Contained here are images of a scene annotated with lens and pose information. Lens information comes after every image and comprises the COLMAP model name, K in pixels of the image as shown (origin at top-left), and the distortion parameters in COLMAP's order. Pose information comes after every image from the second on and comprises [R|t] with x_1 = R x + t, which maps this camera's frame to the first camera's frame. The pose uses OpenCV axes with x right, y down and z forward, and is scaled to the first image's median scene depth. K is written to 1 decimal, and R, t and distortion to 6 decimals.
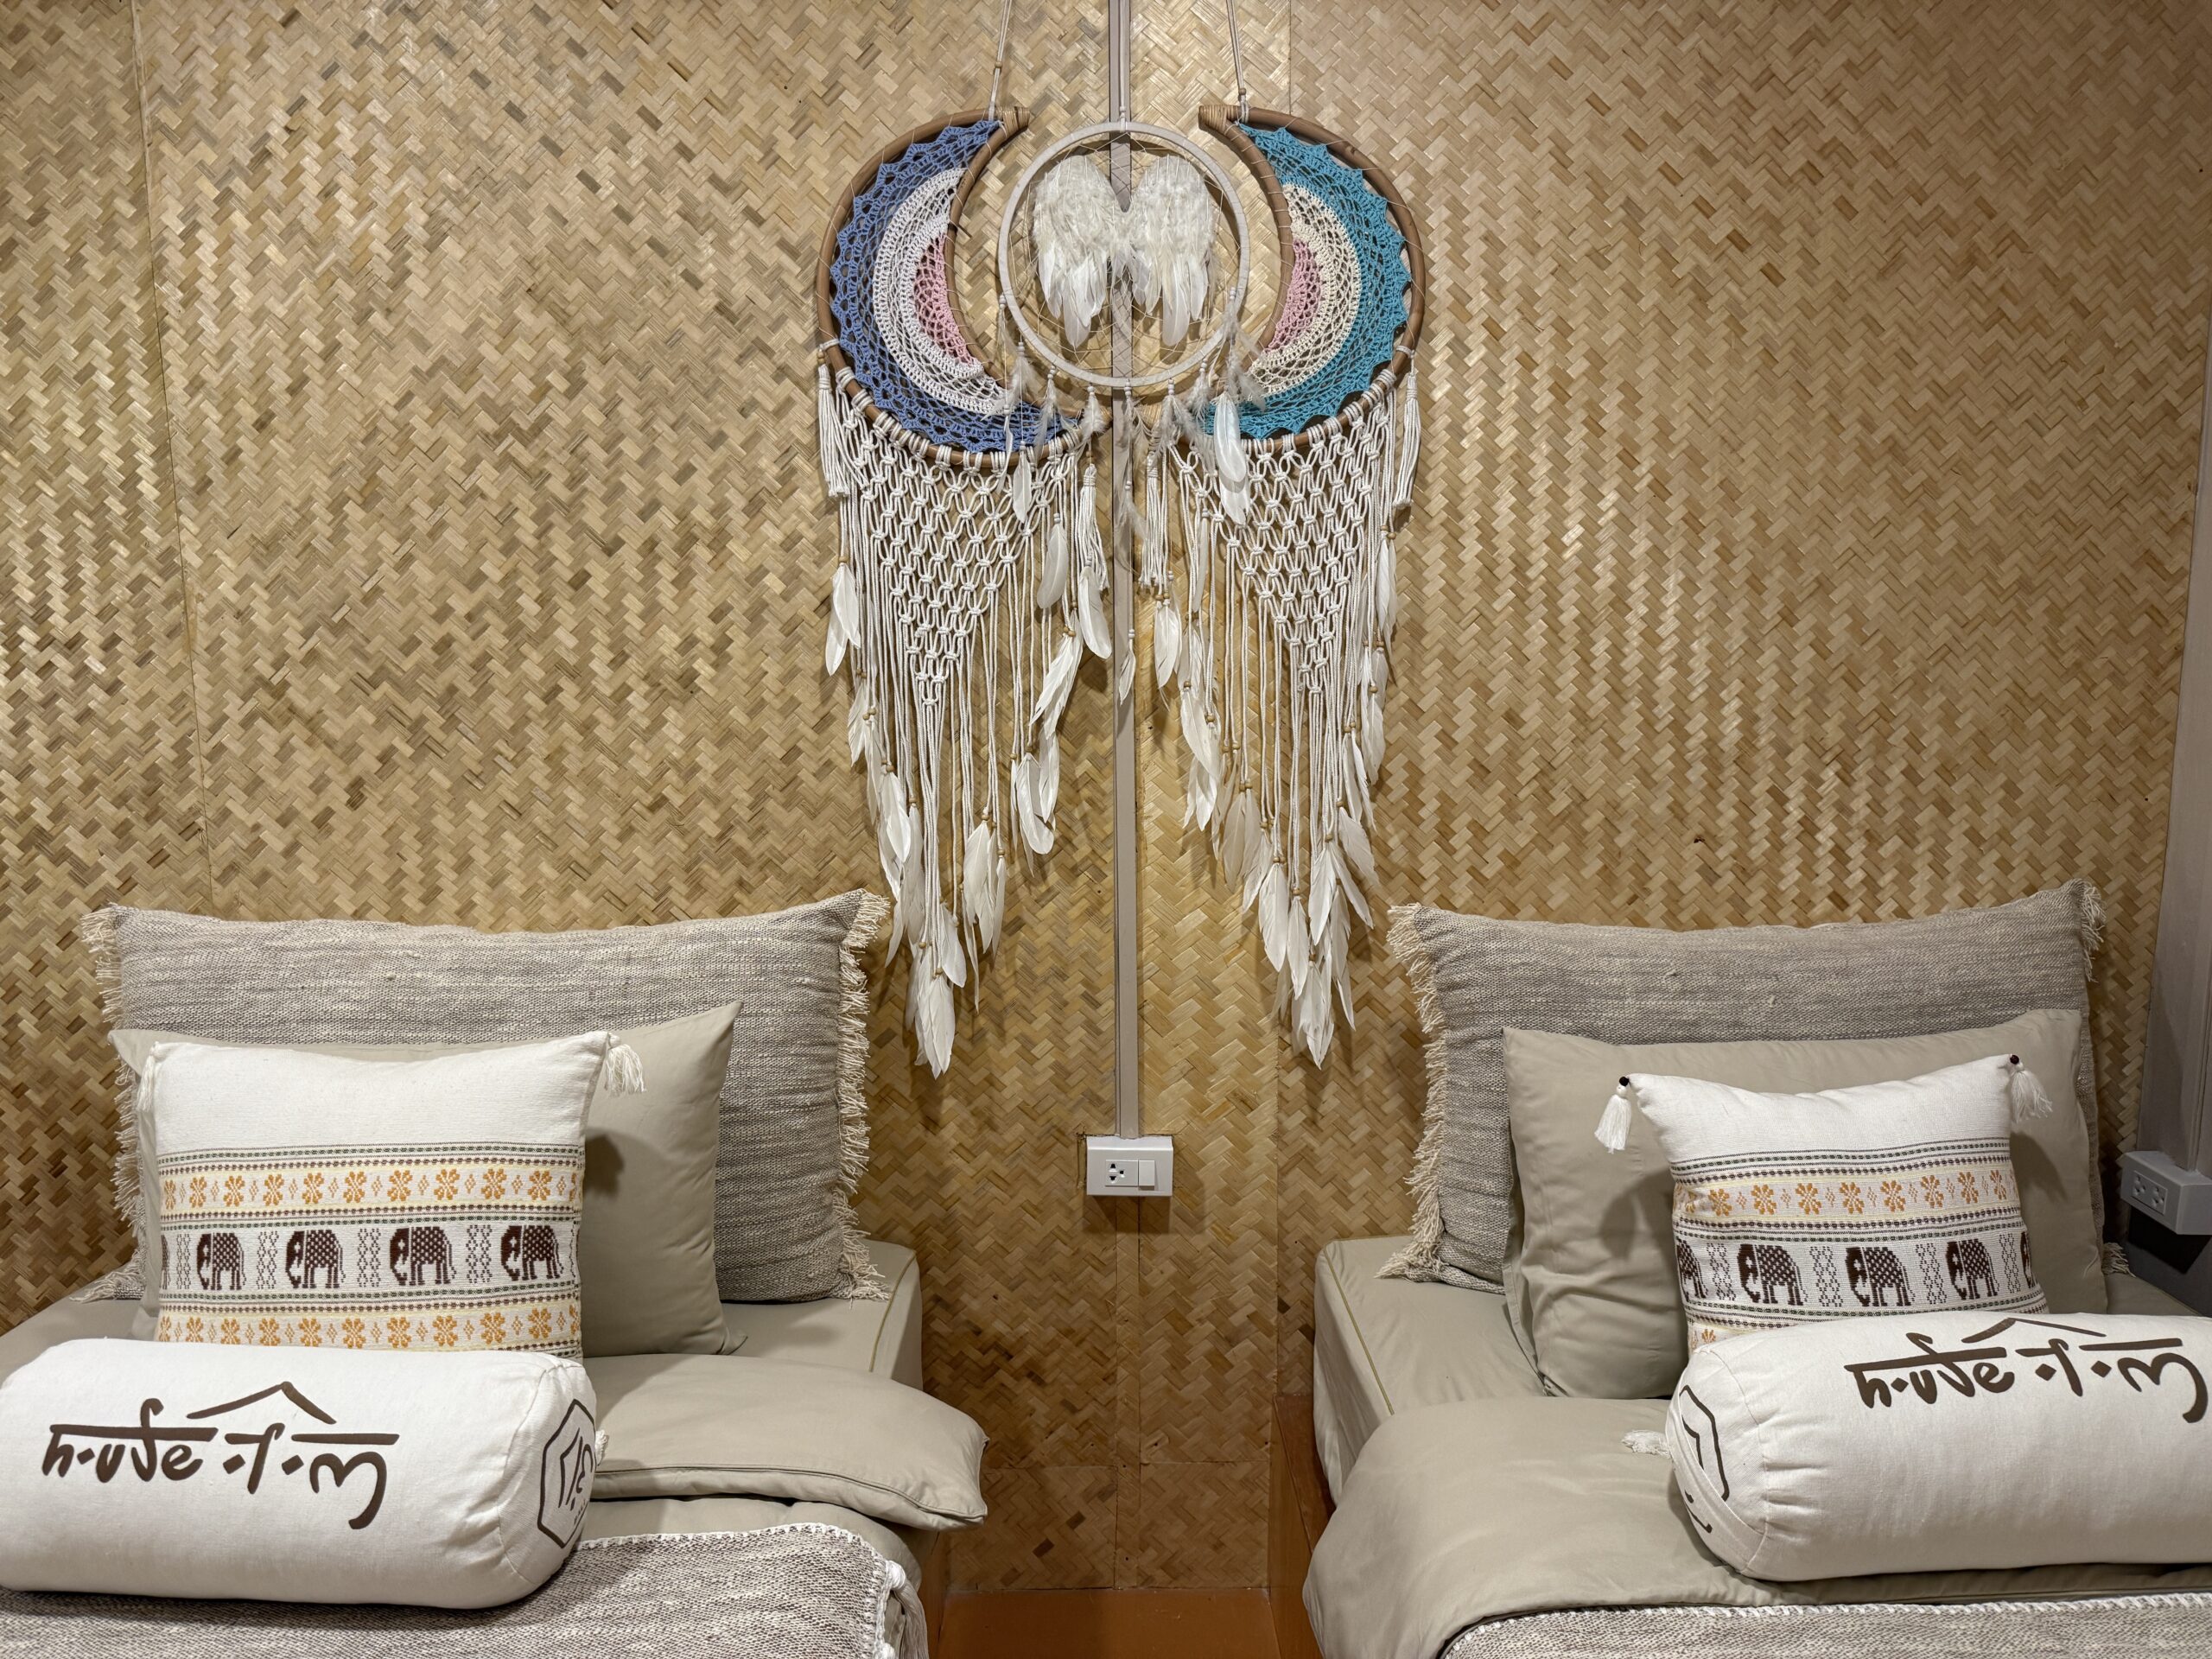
lens RADIAL K [[1541.6, 0, 1067.4], [0, 1541.6, 819.7], [0, 0, 1]] dist [0.047150, -0.077626]
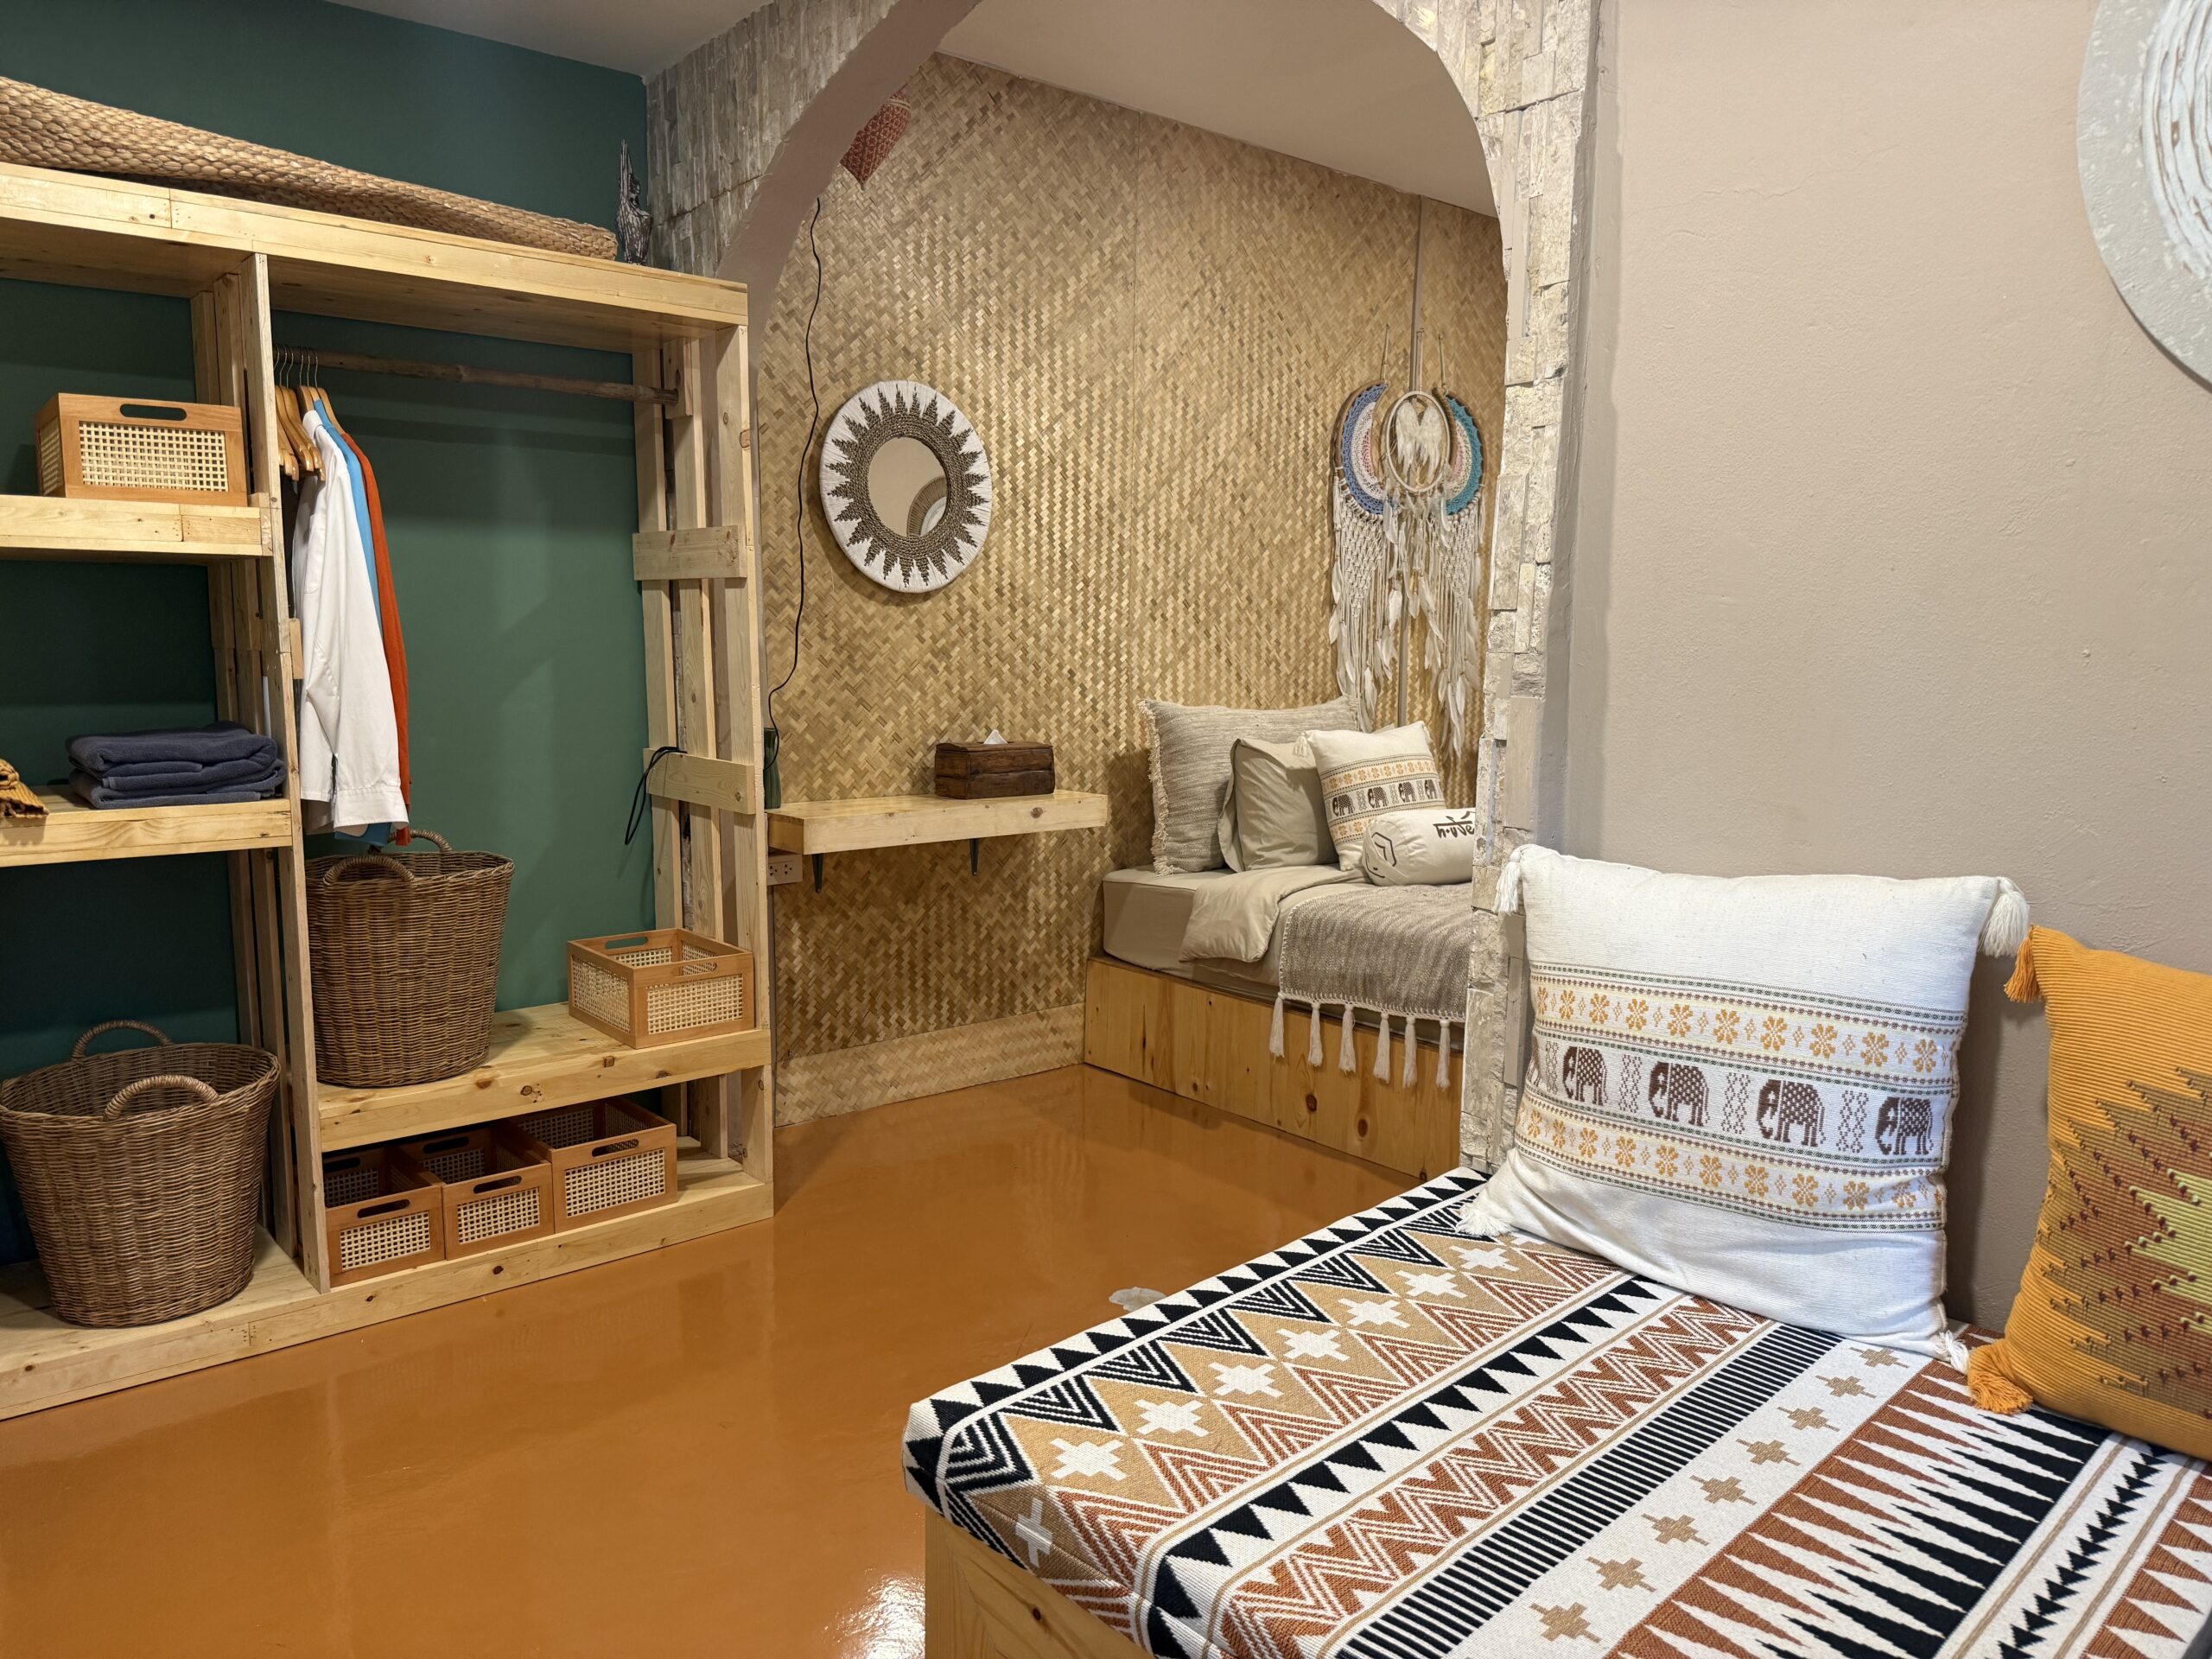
lens RADIAL K [[1541.6, 0, 1114.8], [0, 1541.6, 866.1], [0, 0, 1]] dist [0.047150, -0.077626]
pose [[0.765153, -0.078939, 0.638992, -1.997571], [0.088989, 0.995896, 0.016471, 0.240582], [-0.637670, 0.044260, 0.769037, -0.606940]]
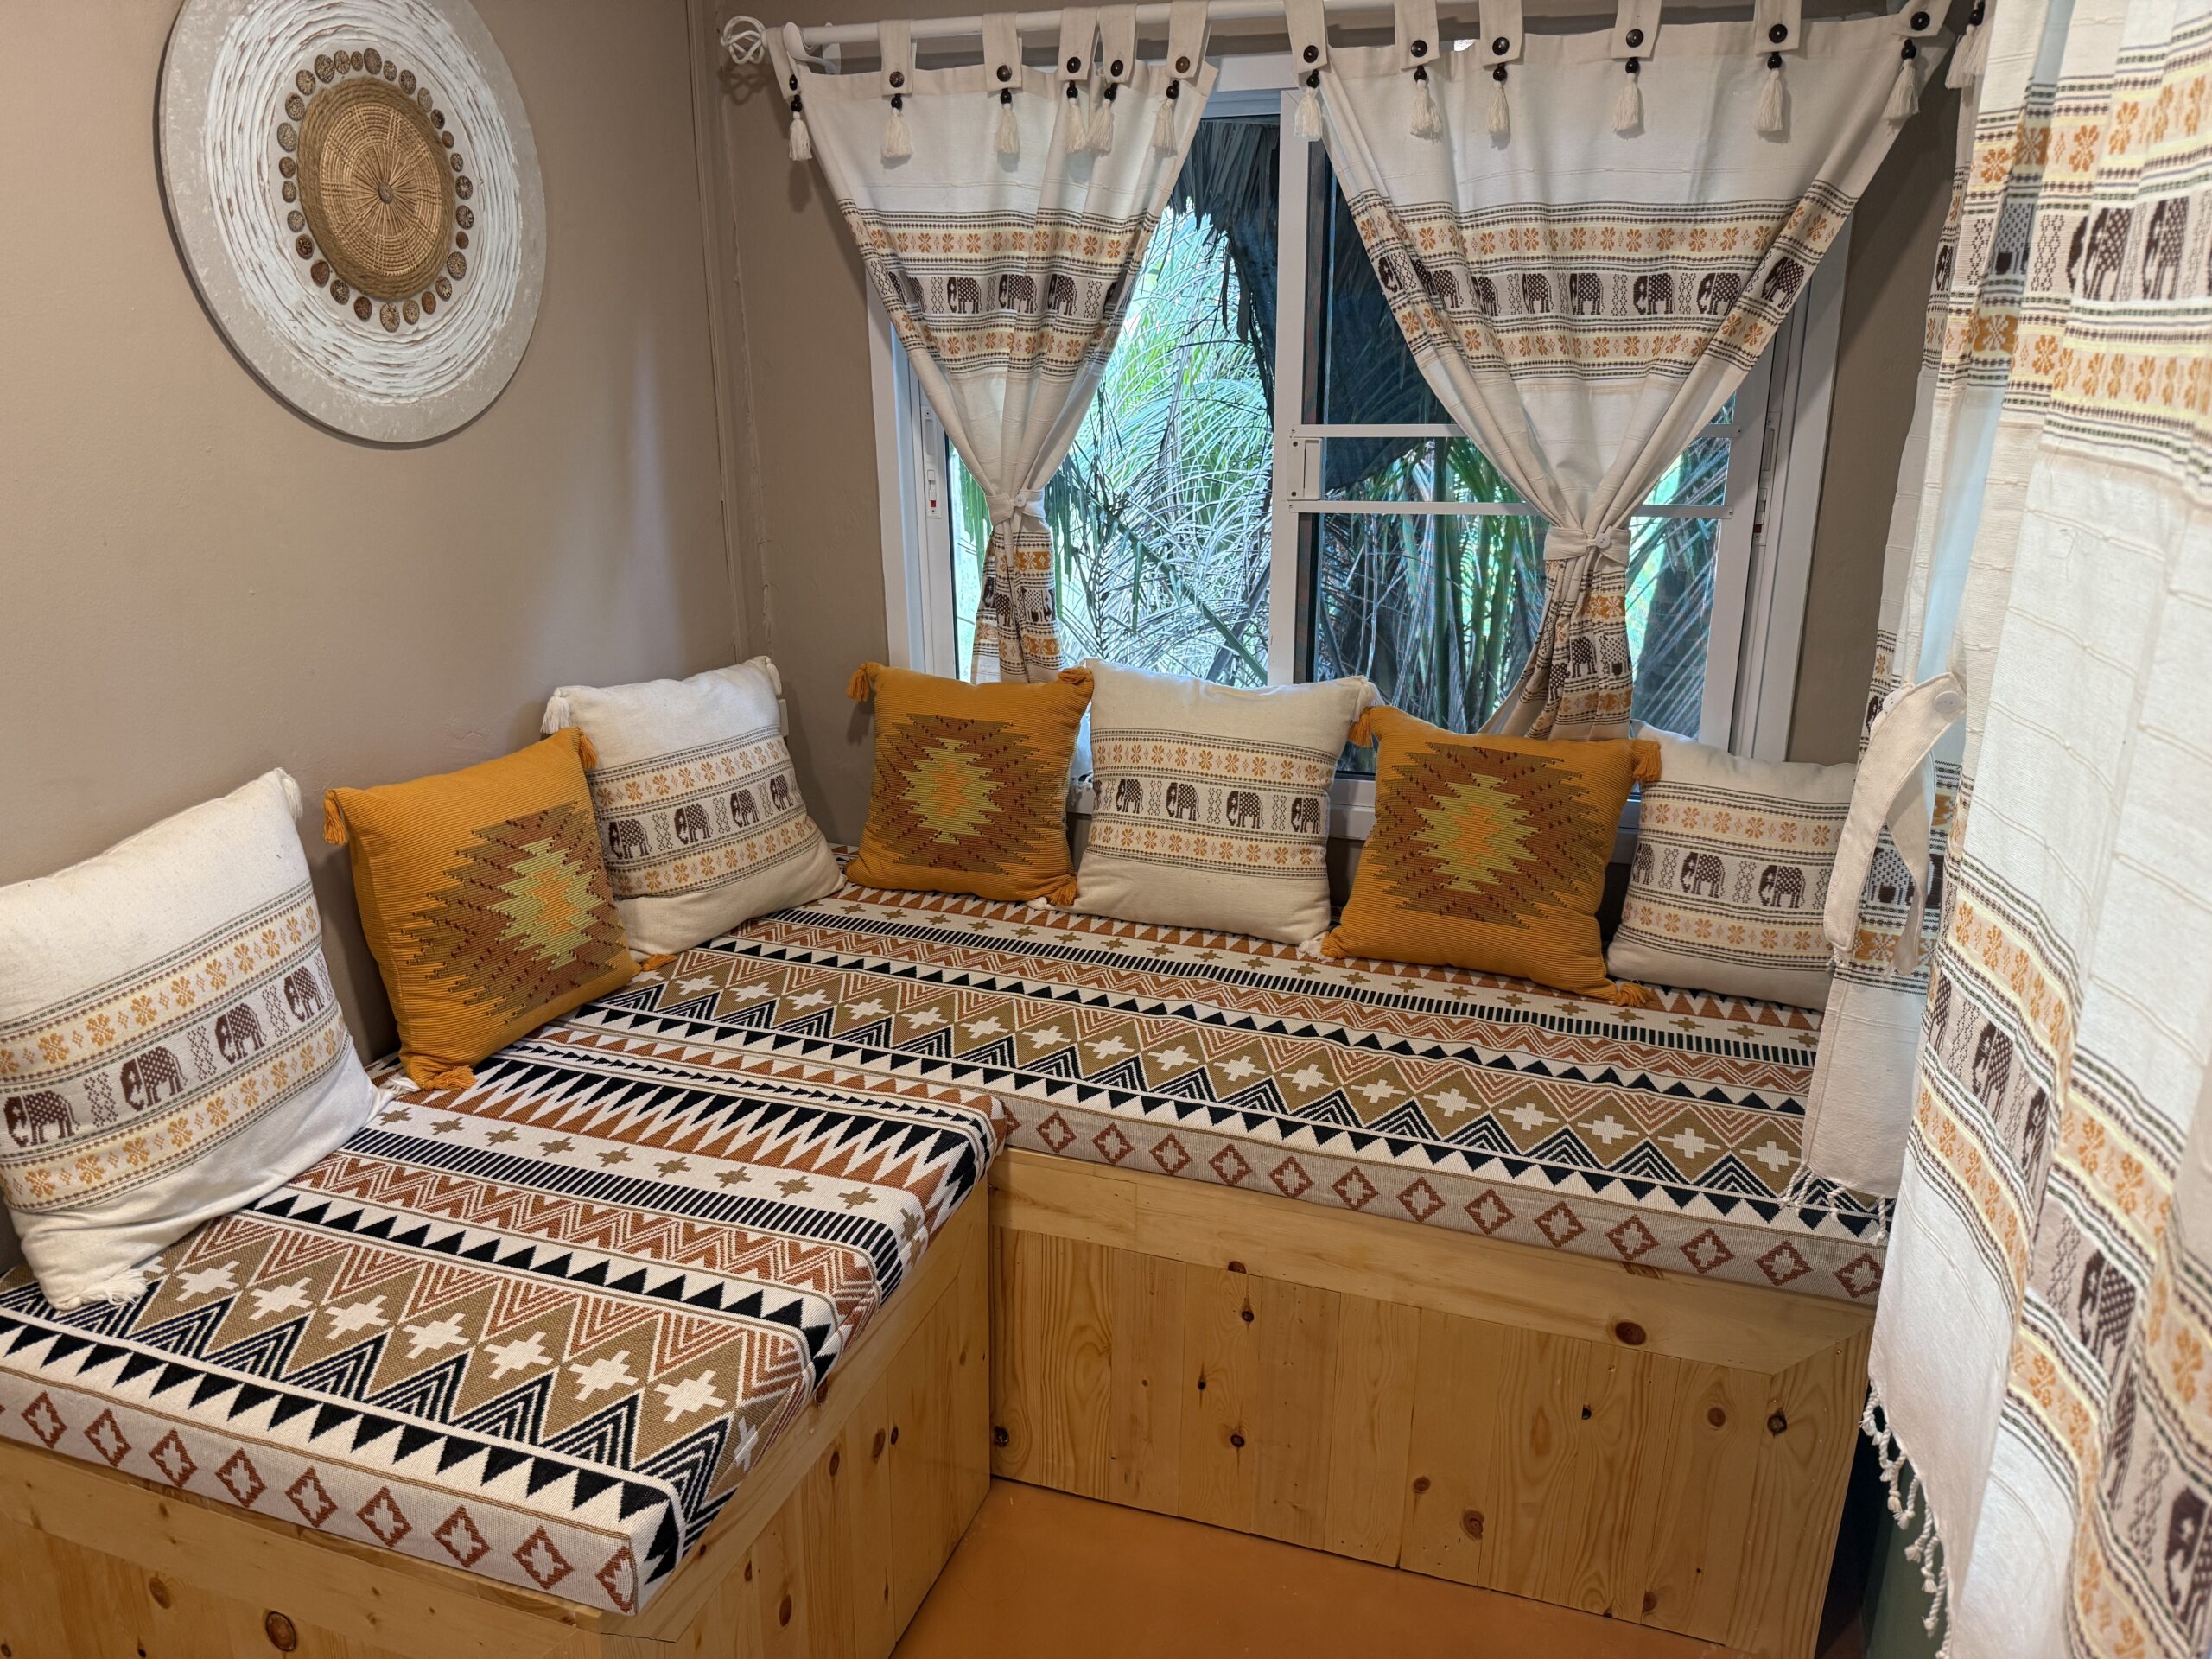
lens RADIAL K [[1541.6, 0, 1097.0], [0, 1541.6, 837.9], [0, 0, 1]] dist [0.047150, -0.077626]
pose [[-0.928457, -0.108506, 0.355238, -2.030523], [0.063590, 0.895828, 0.439827, -0.041090], [-0.365956, 0.430950, -0.824838, 0.263583]]
